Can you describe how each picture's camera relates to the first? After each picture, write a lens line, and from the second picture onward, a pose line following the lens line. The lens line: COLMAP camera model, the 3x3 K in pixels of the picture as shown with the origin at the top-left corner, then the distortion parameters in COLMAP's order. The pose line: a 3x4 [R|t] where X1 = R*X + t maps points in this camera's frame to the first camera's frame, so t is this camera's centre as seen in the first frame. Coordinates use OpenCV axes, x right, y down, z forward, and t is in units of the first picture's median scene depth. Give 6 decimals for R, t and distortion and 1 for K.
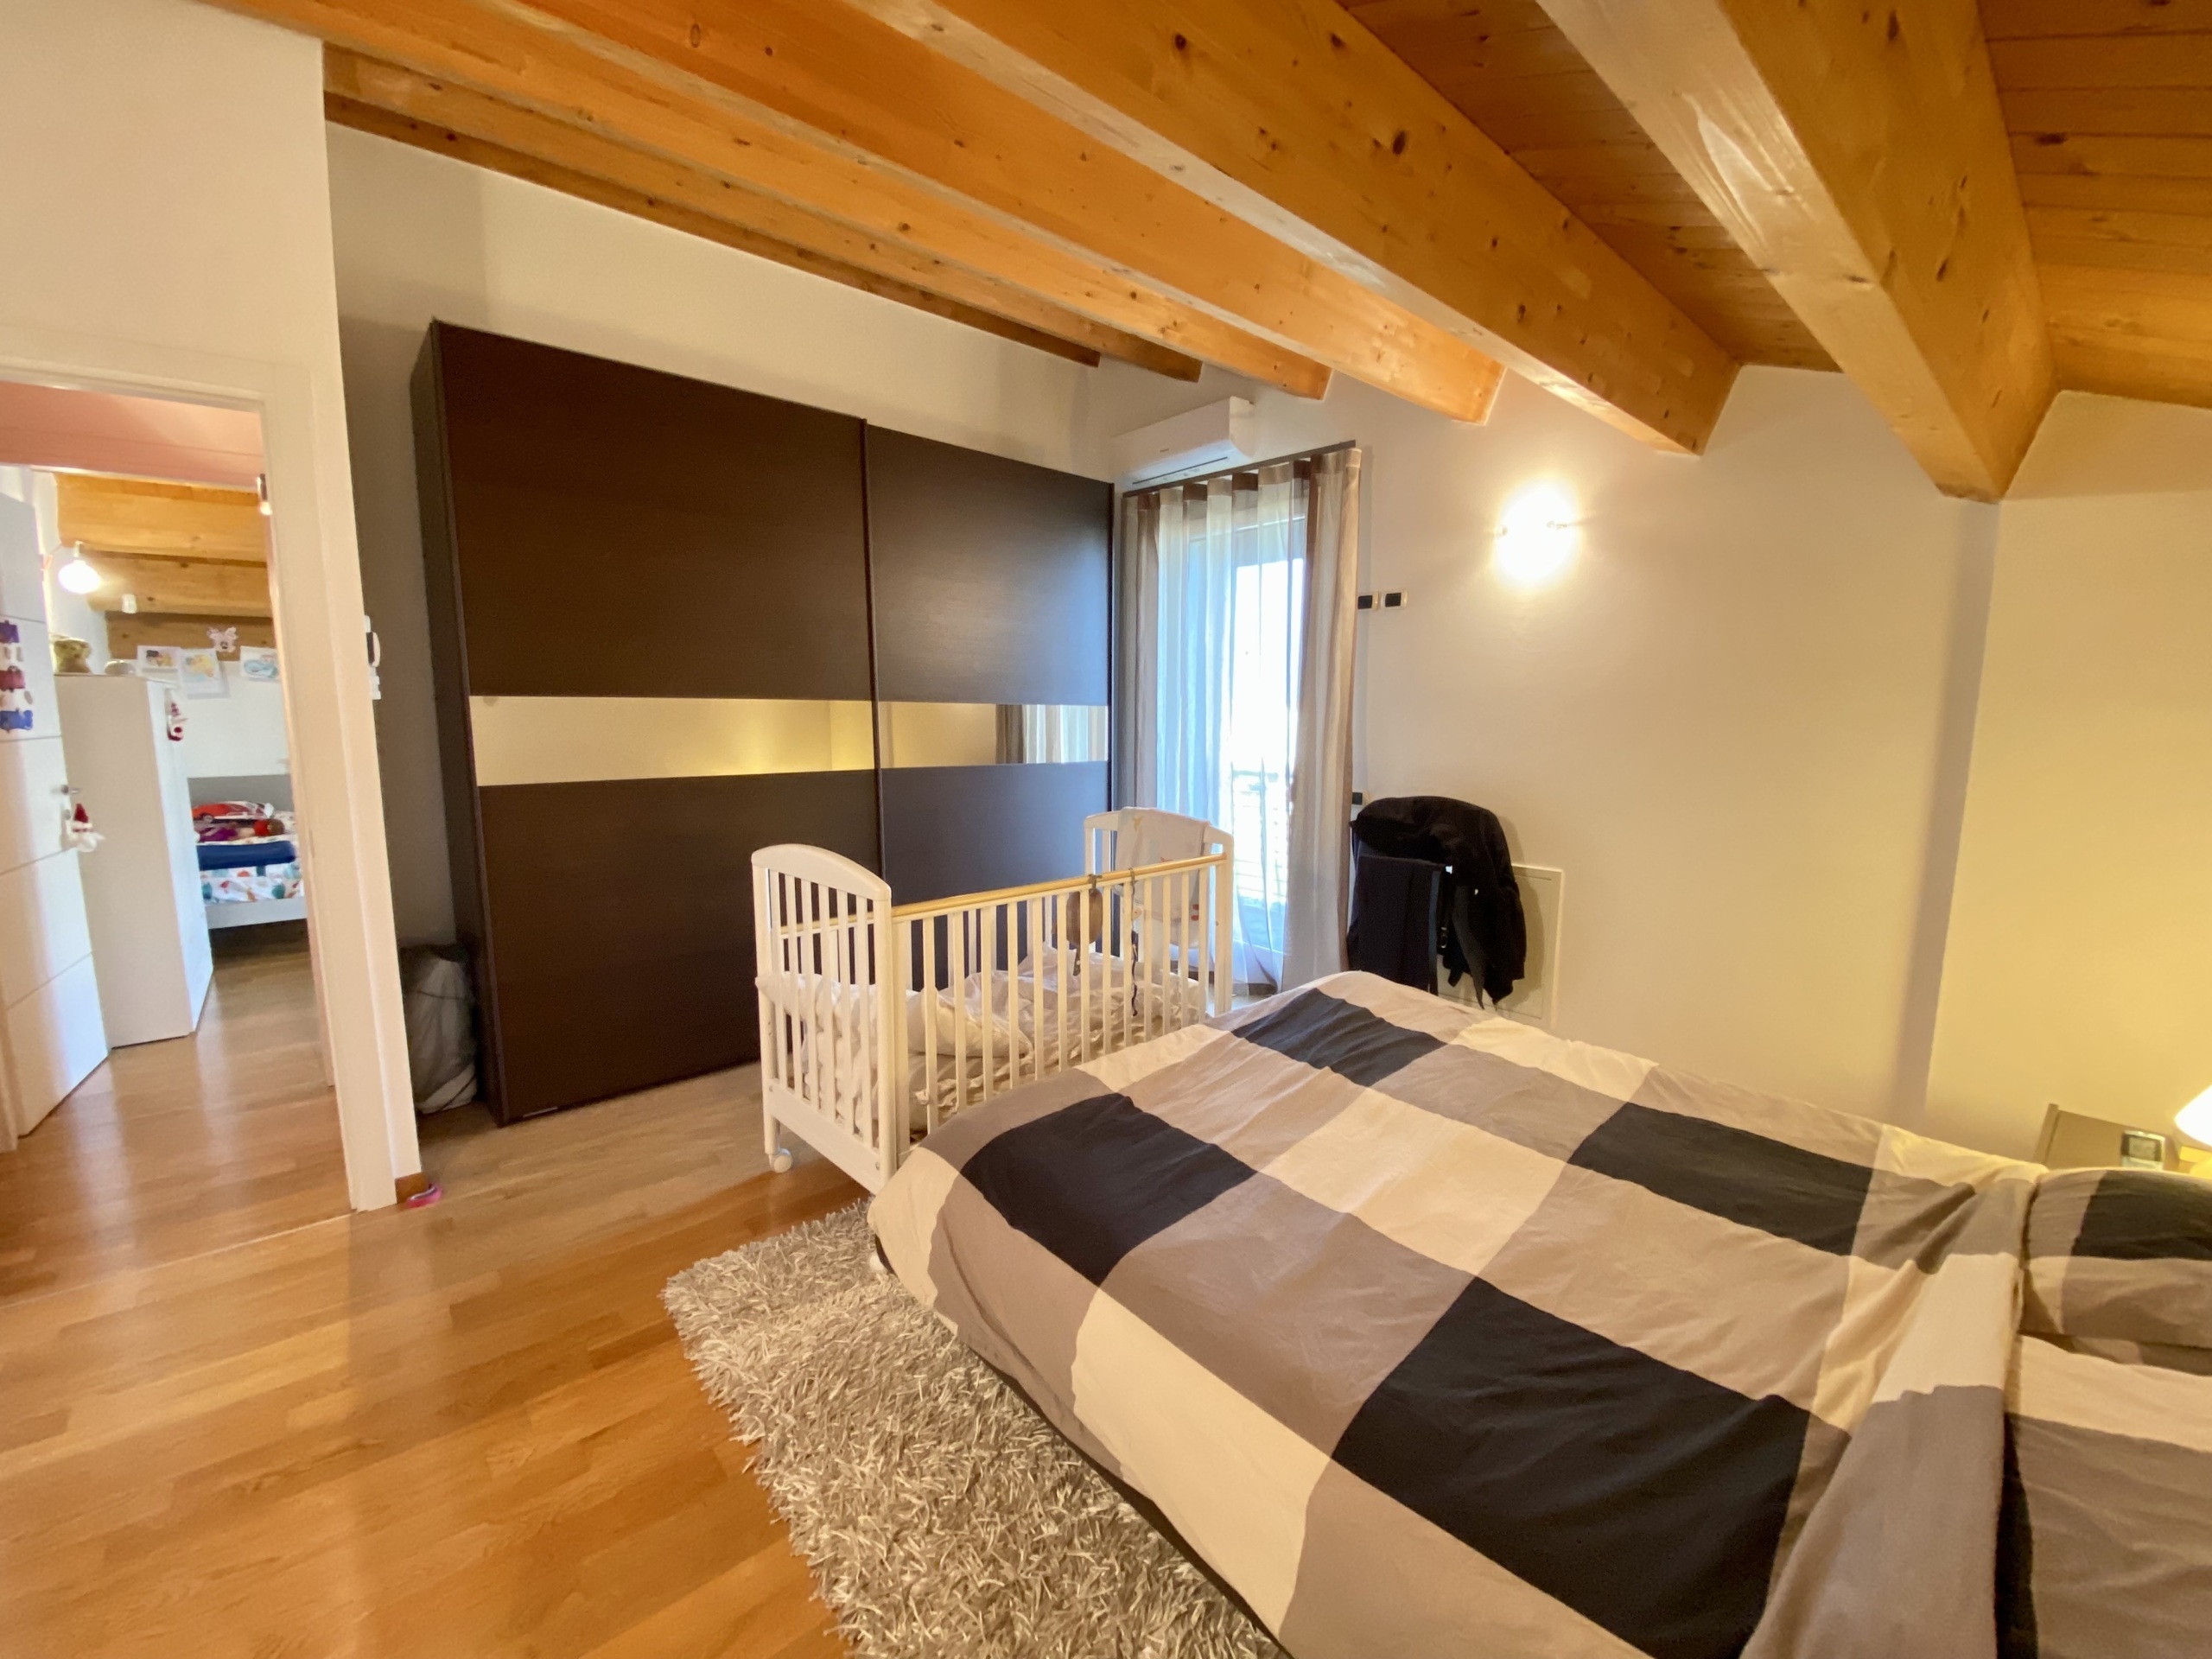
lens RADIAL K [[907.8, 0, 1106.0], [0, 907.8, 829.5], [0, 0, 1]] dist [0.047876, -0.039104]
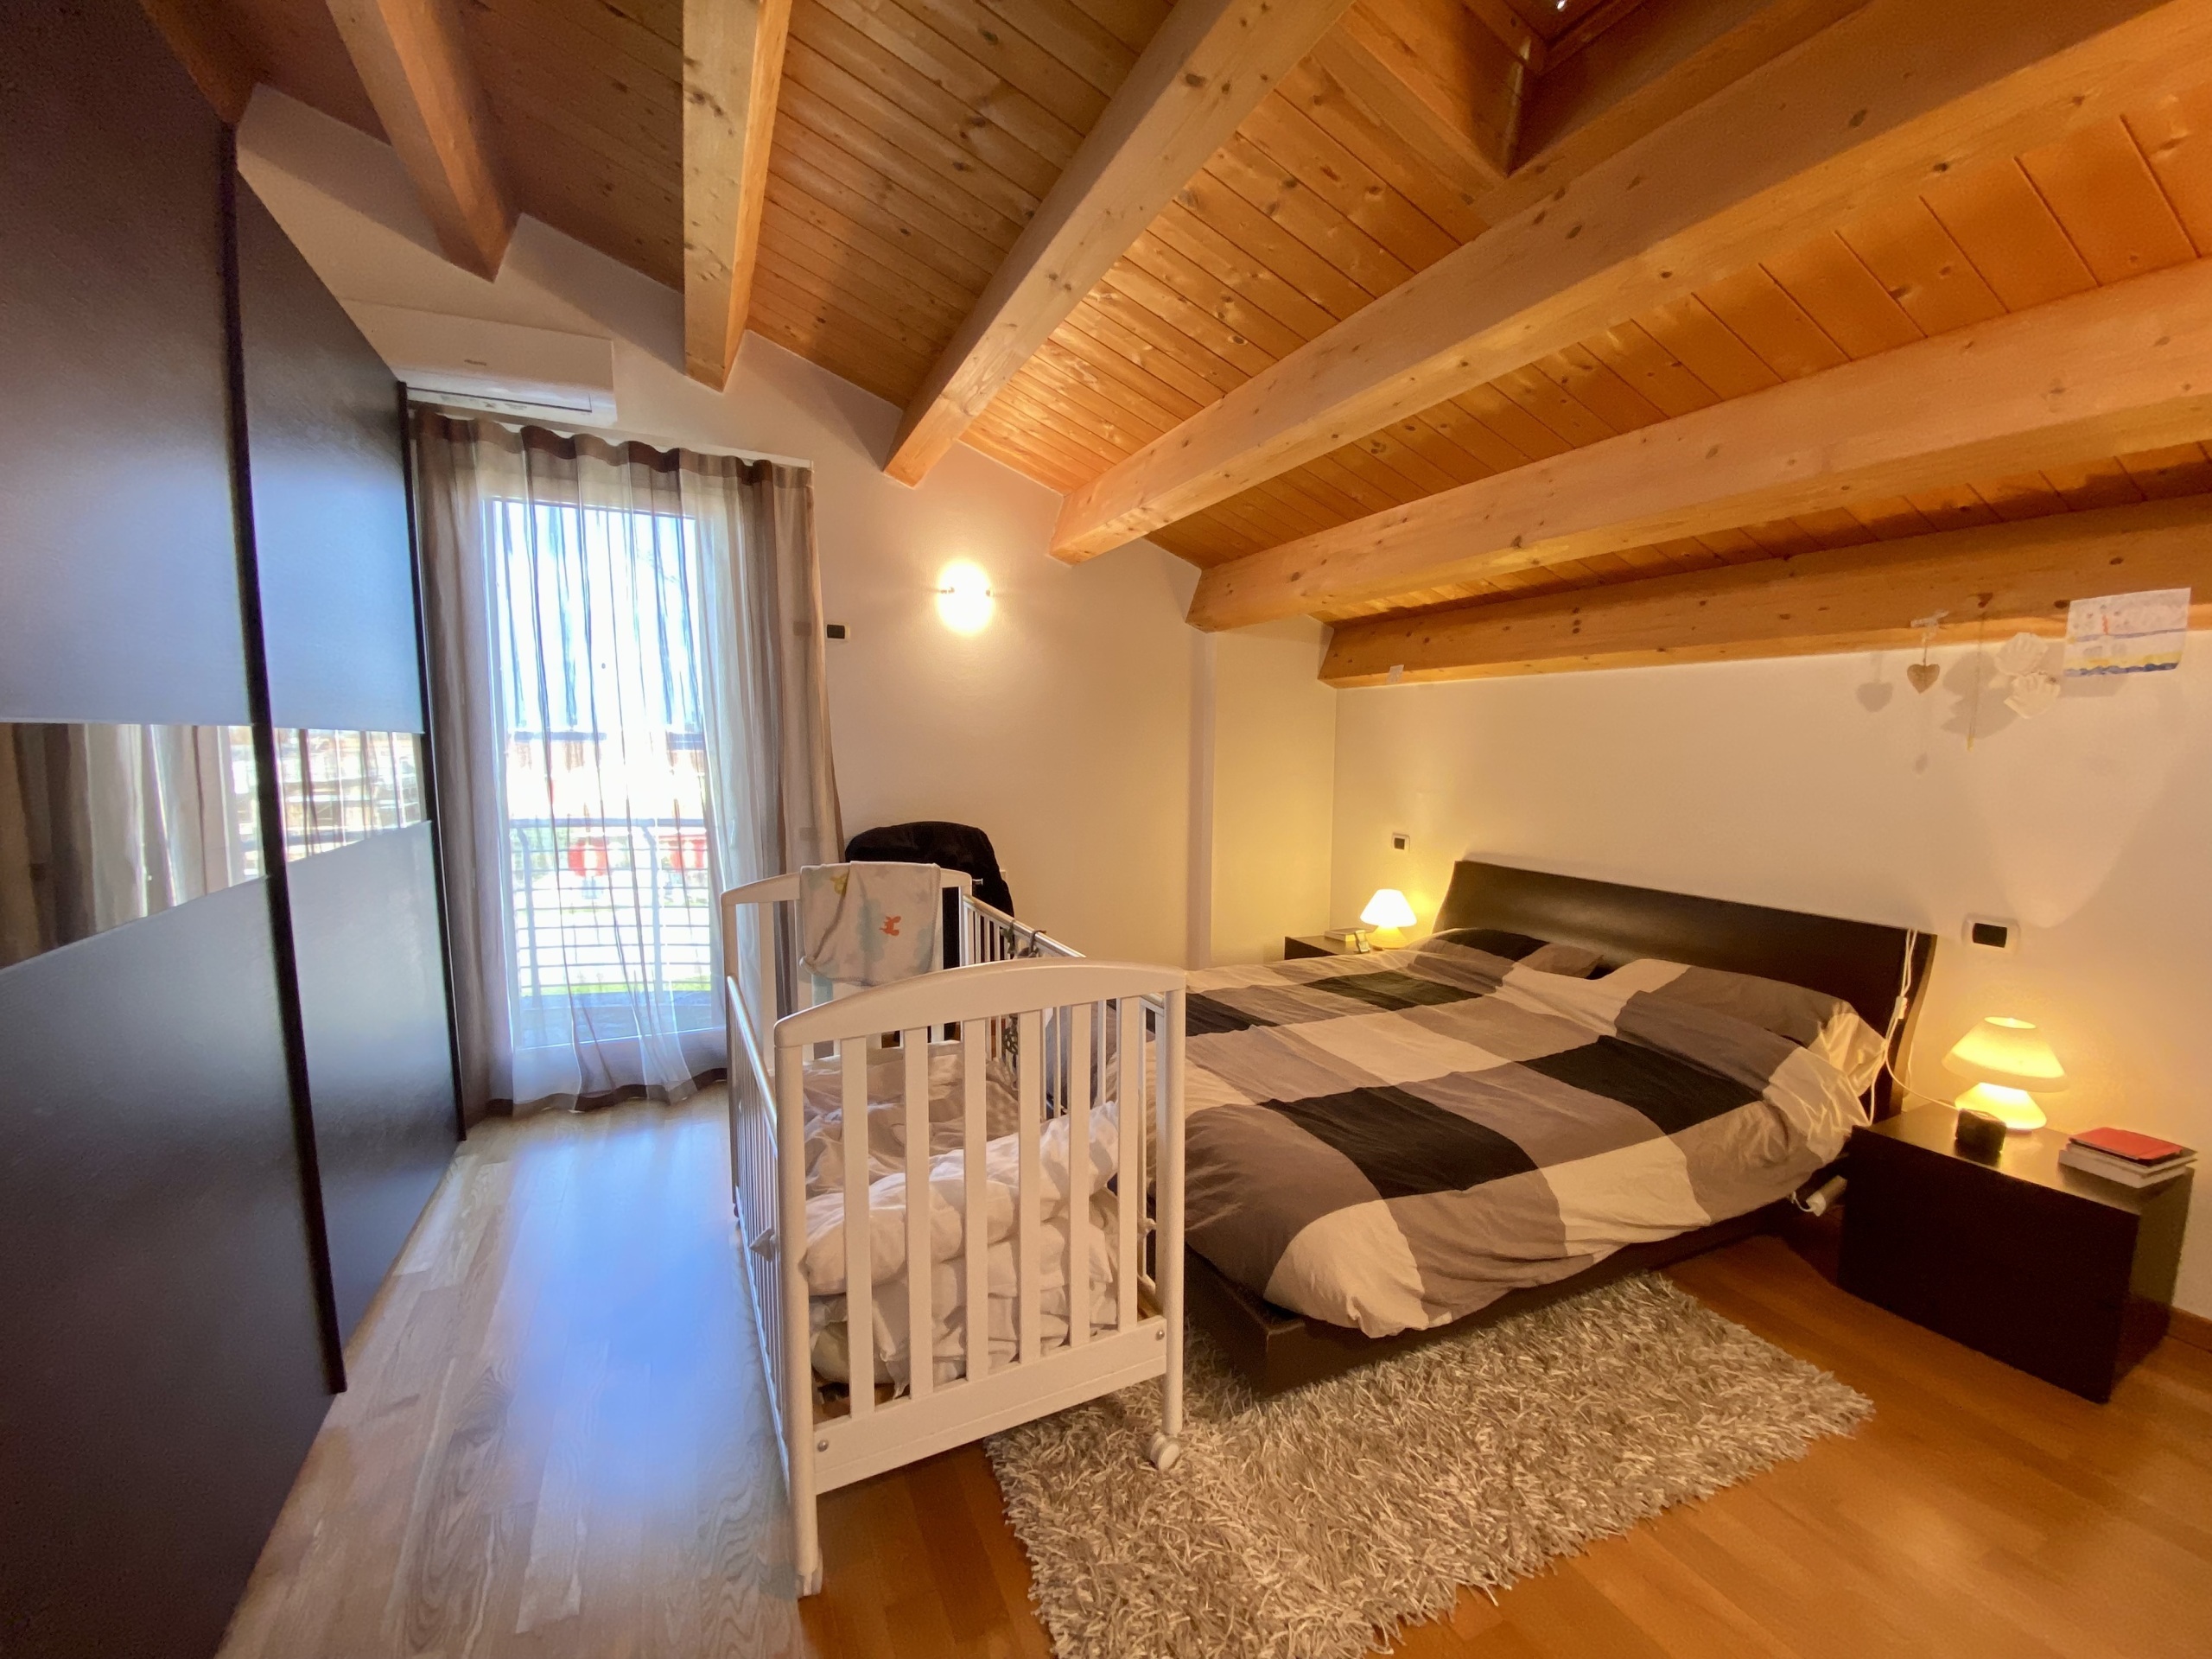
lens RADIAL K [[888.7, 0, 1106.0], [0, 888.7, 829.5], [0, 0, 1]] dist [0.015106, -0.019944]
pose [[0.297830, -0.089465, 0.950417, -0.624910], [0.121739, 0.991029, 0.055138, -0.064357], [-0.946825, 0.099281, 0.306050, 0.517440]]
